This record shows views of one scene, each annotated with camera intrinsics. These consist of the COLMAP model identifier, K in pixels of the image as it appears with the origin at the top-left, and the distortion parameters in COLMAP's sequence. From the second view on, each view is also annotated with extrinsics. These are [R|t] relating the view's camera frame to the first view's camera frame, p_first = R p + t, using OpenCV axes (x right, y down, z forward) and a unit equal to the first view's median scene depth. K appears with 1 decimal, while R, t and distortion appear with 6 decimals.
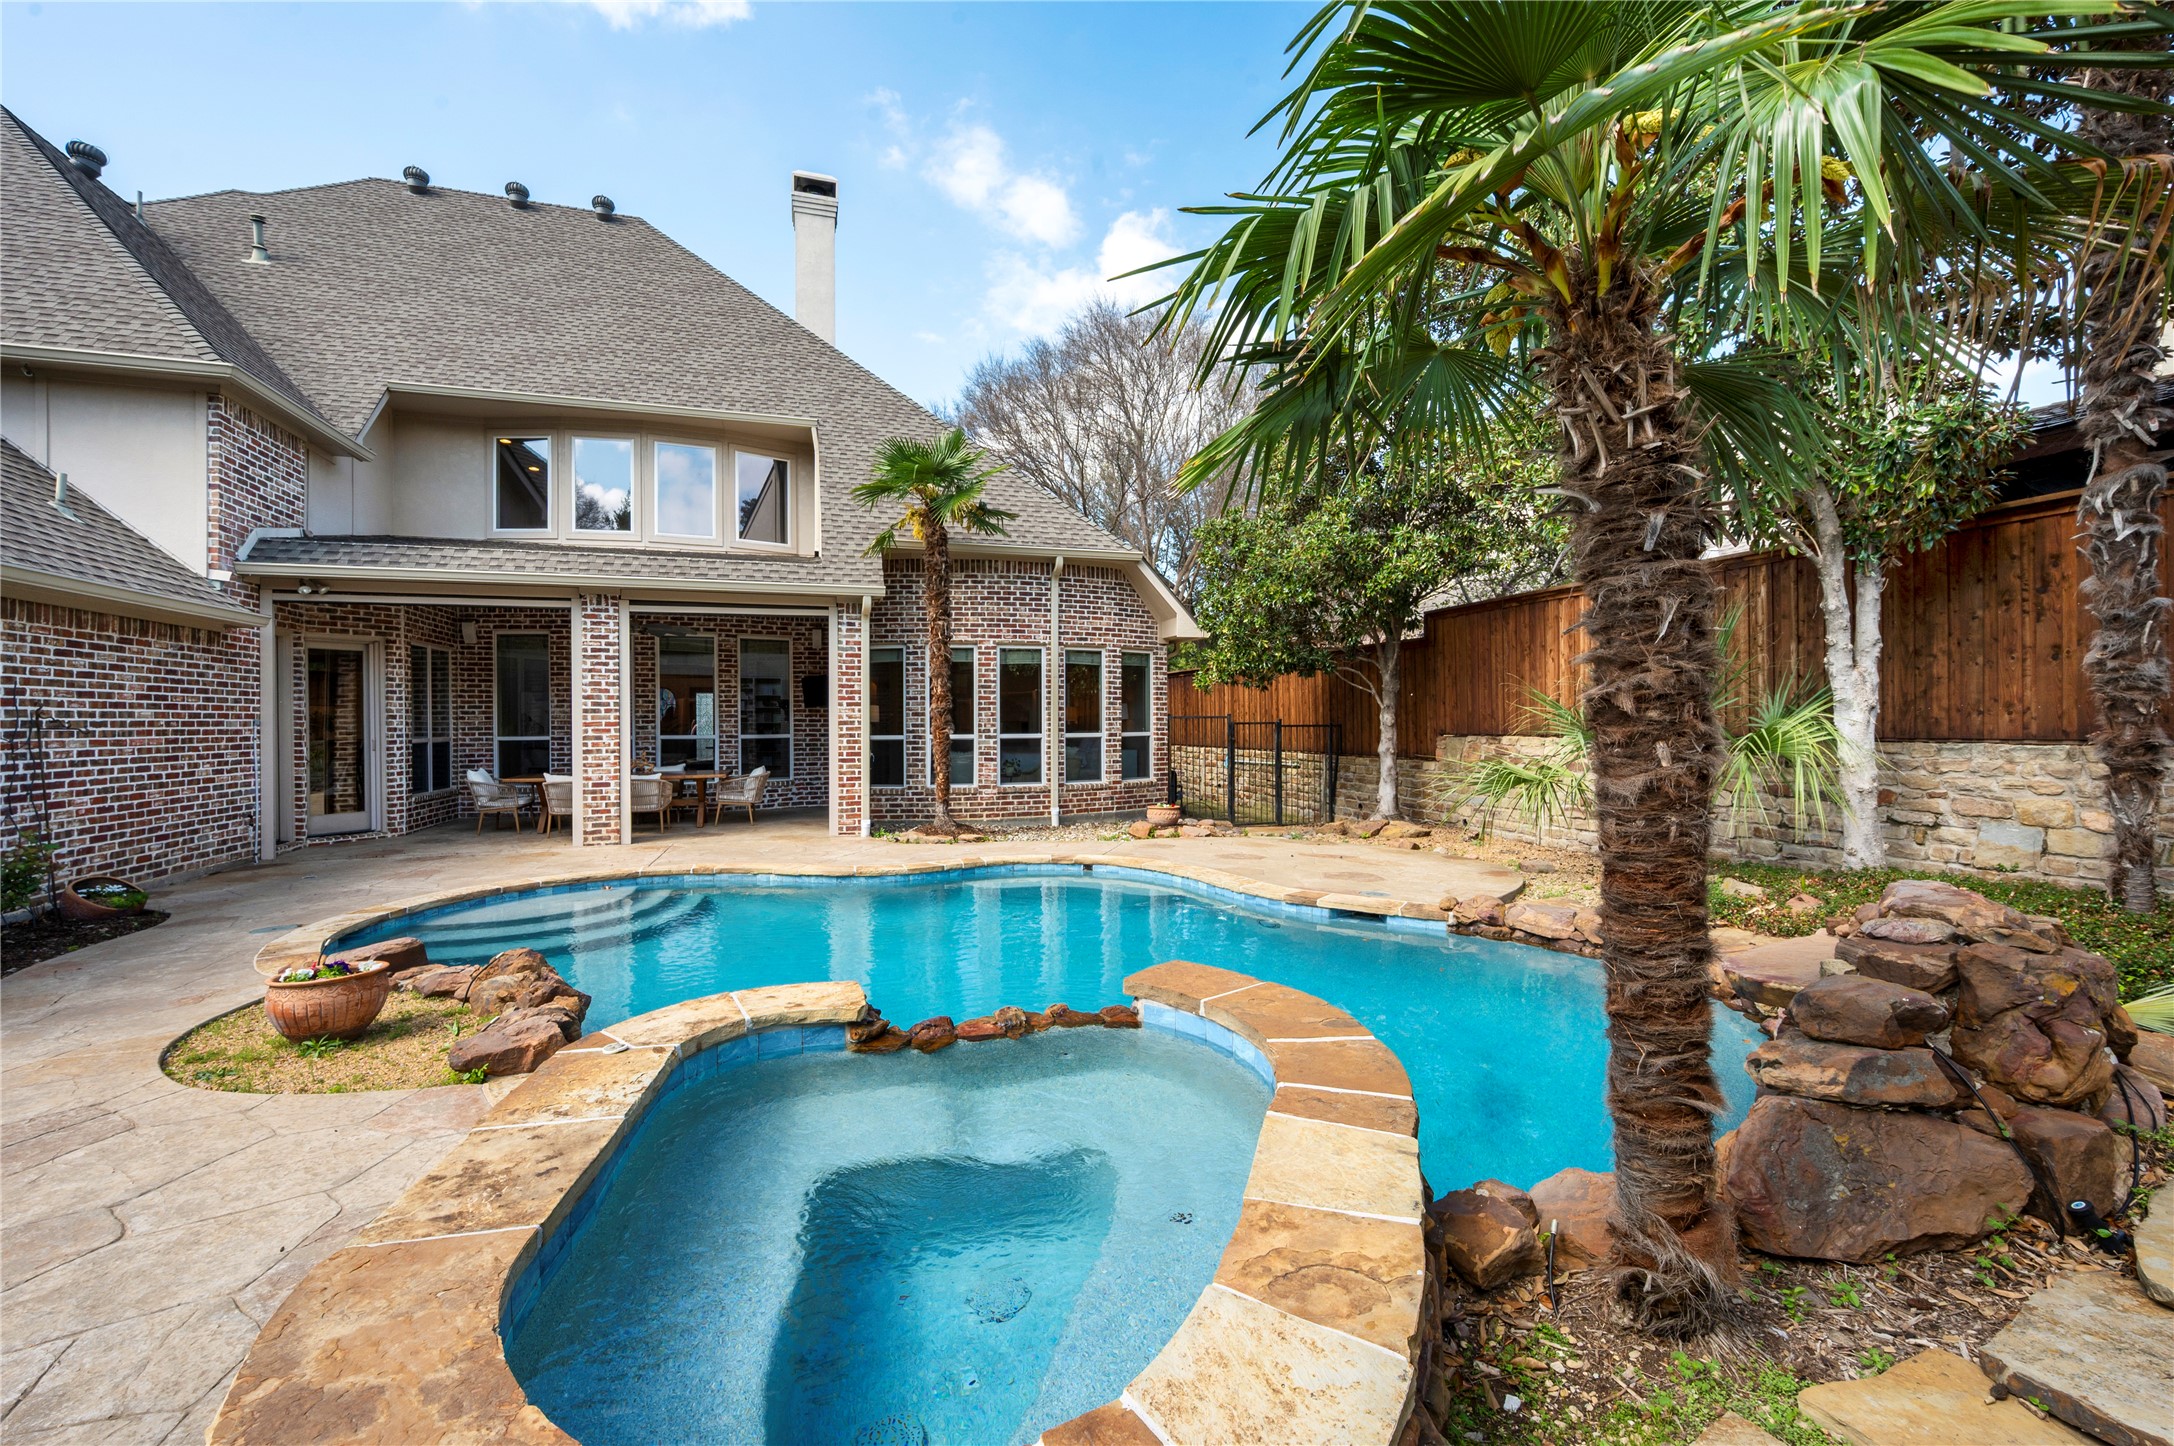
lens RADIAL K [[870.1, 0, 1082.4], [0, 870.1, 723.9], [0, 0, 1]] dist [-0.002203, -0.000125]
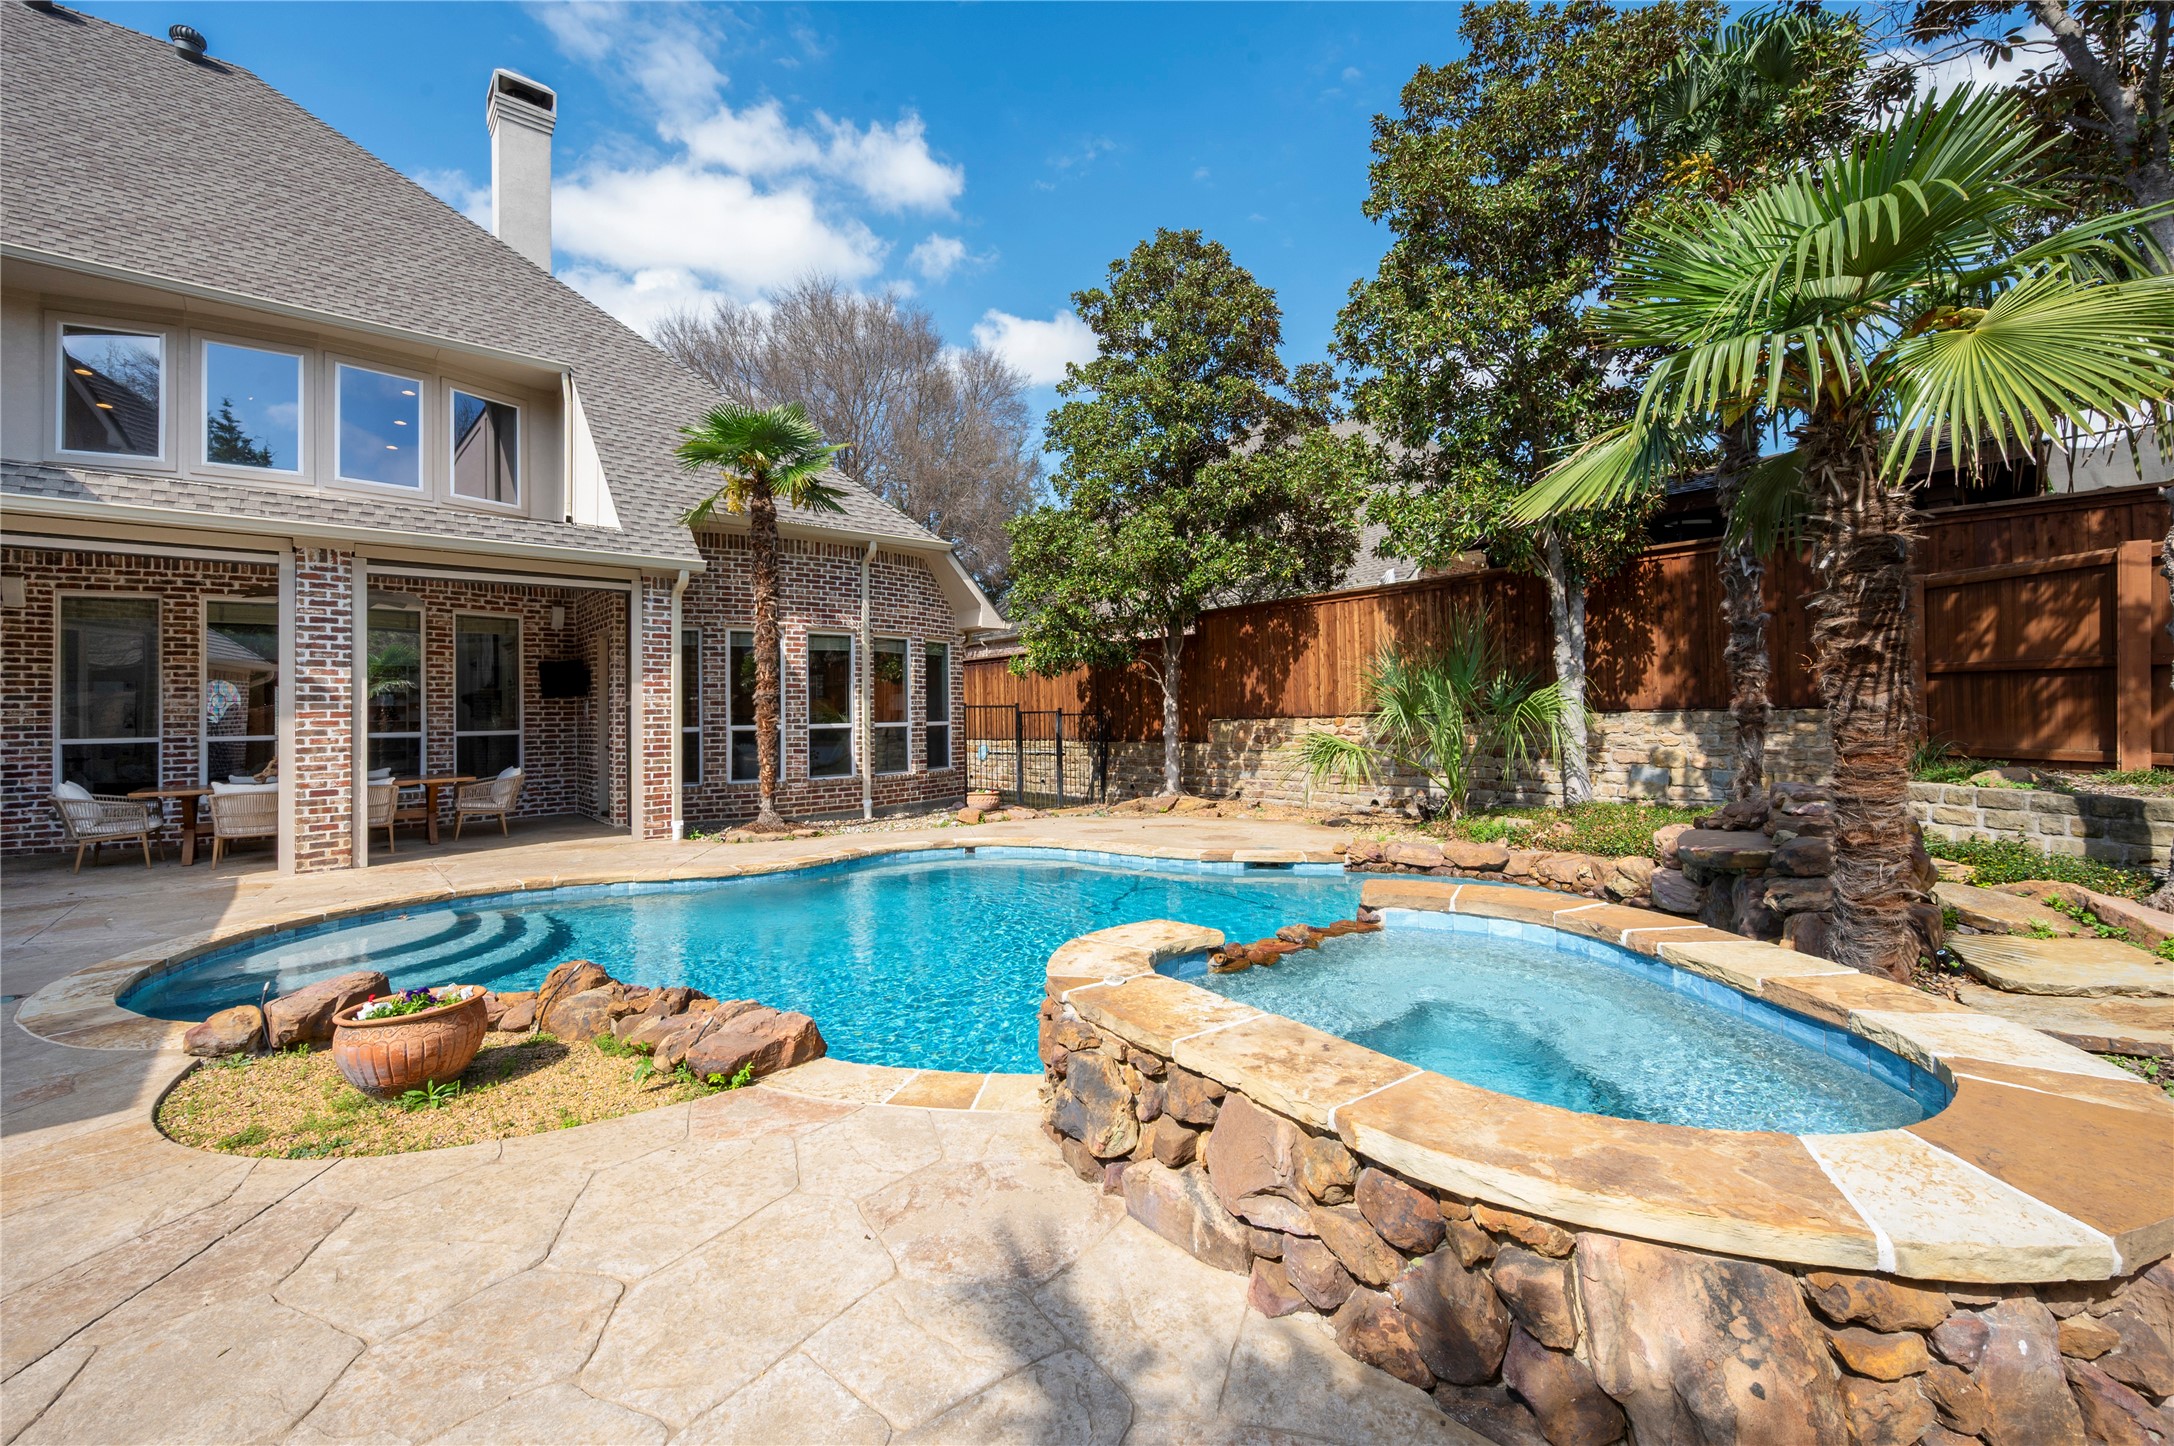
lens RADIAL K [[871.0, 0, 1086.9], [0, 871.0, 702.1], [0, 0, 1]] dist [0.000005, -0.000265]
pose [[0.918613, -0.004318, 0.395134, -0.216475], [0.014097, 0.999662, -0.021847, 0.014146], [-0.394906, 0.025640, 0.918364, 0.011956]]
